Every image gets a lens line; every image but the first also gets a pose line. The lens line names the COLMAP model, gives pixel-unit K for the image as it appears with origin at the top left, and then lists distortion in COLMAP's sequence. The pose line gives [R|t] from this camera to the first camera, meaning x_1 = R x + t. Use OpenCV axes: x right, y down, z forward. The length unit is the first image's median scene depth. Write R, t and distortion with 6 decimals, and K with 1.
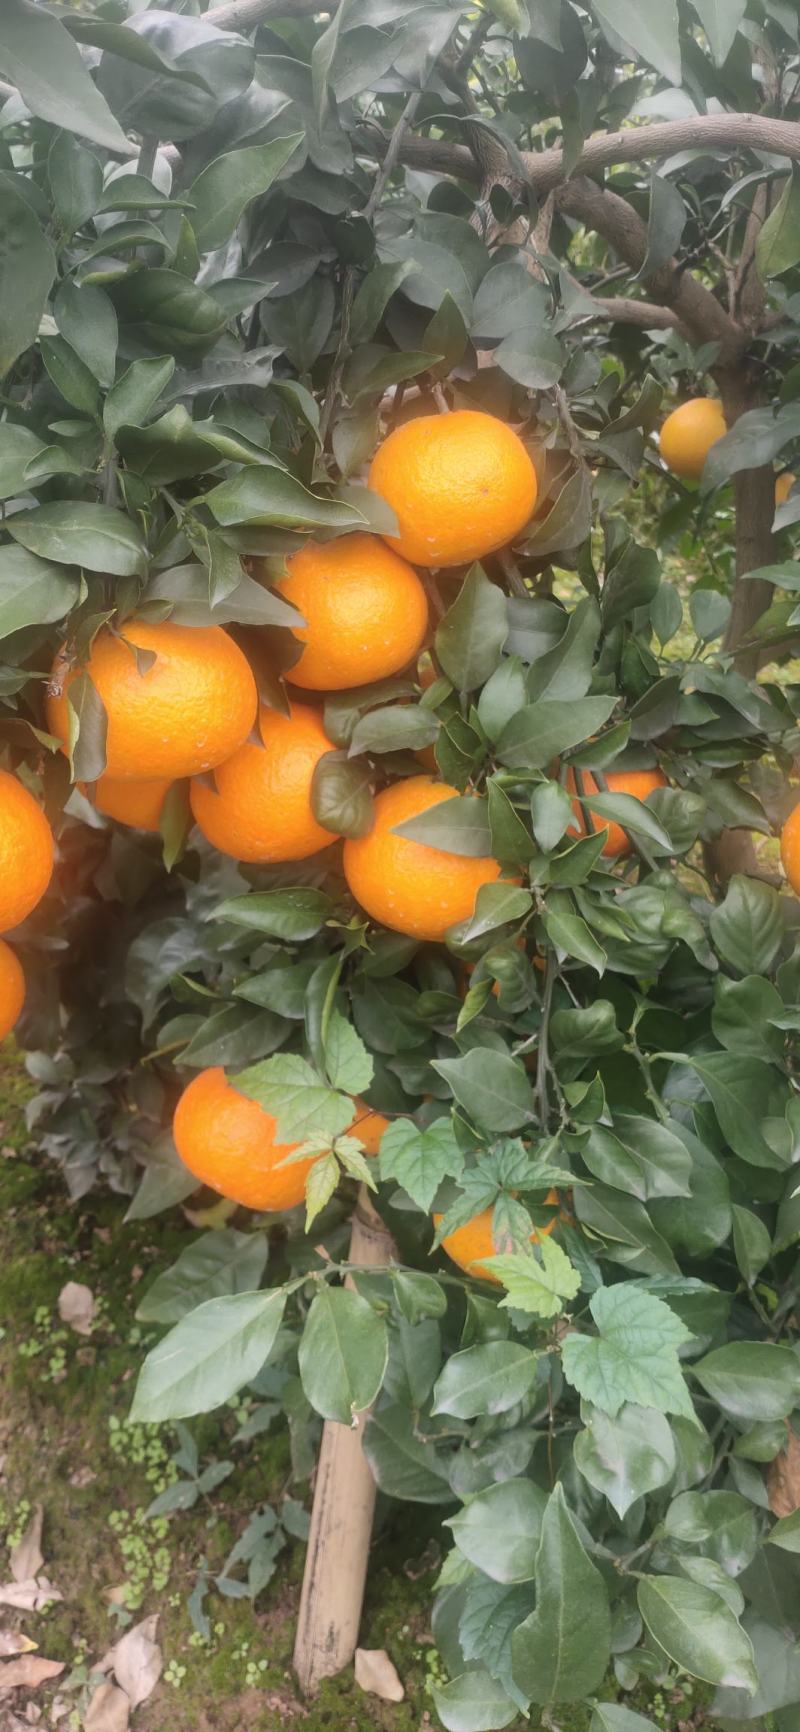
lens RADIAL K [[1525.3, 0, 375.4], [0, 1525.3, 860.4], [0, 0, 1]] dist [0.065030, -0.173693]
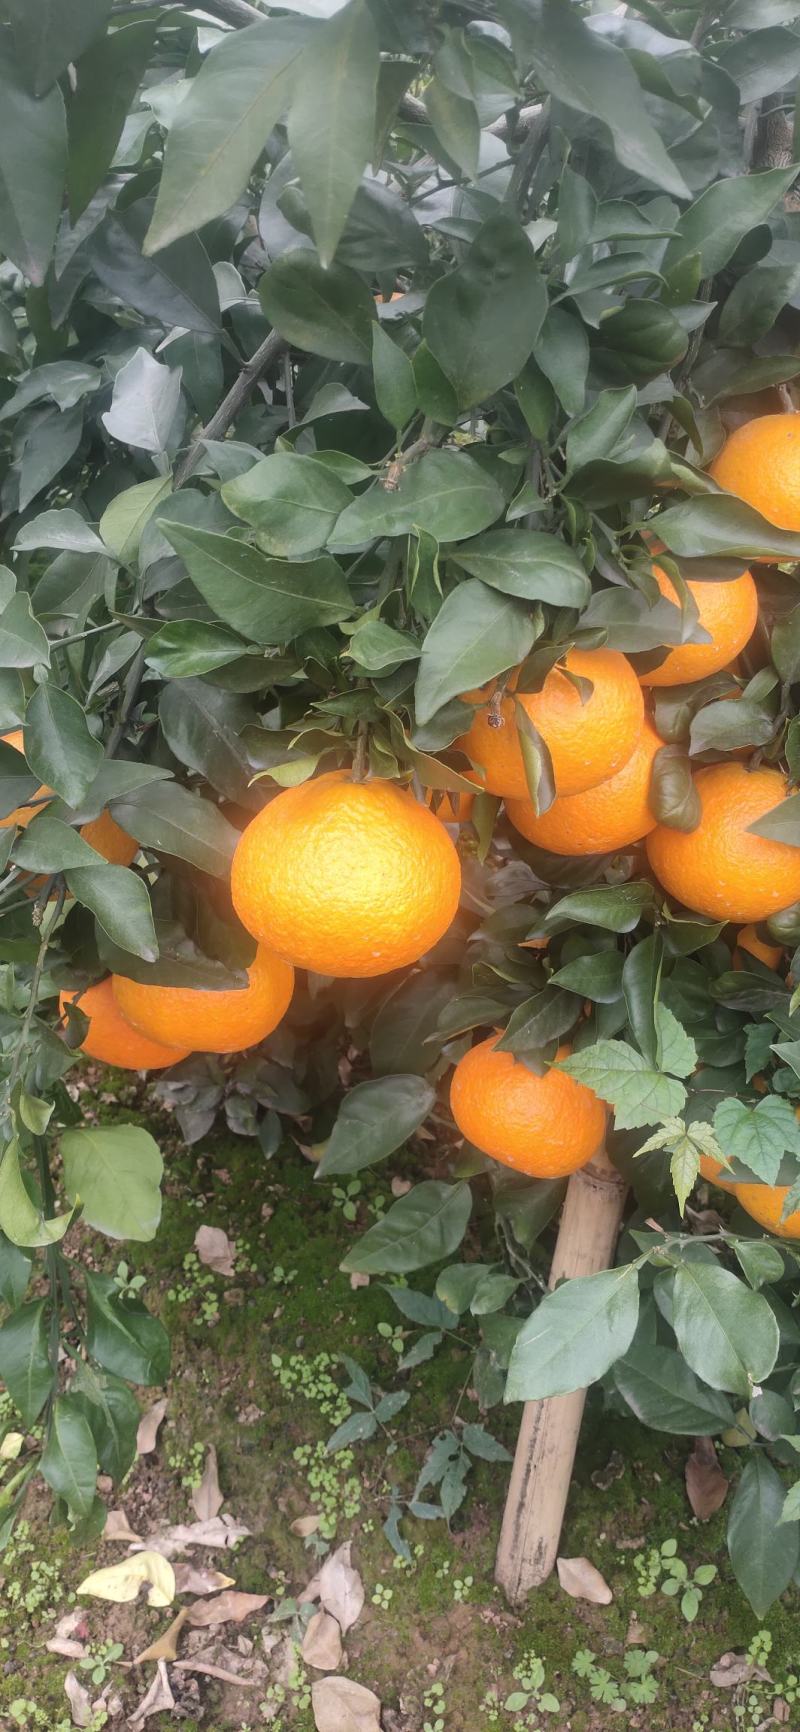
lens RADIAL K [[1525.3, 0, 367.2], [0, 1525.3, 866.6], [0, 0, 1]] dist [0.065030, -0.173693]
pose [[0.992797, -0.039429, 0.113132, -0.245198], [0.028814, 0.995158, 0.093973, -0.067238], [-0.116289, -0.090036, 0.989126, 0.005687]]
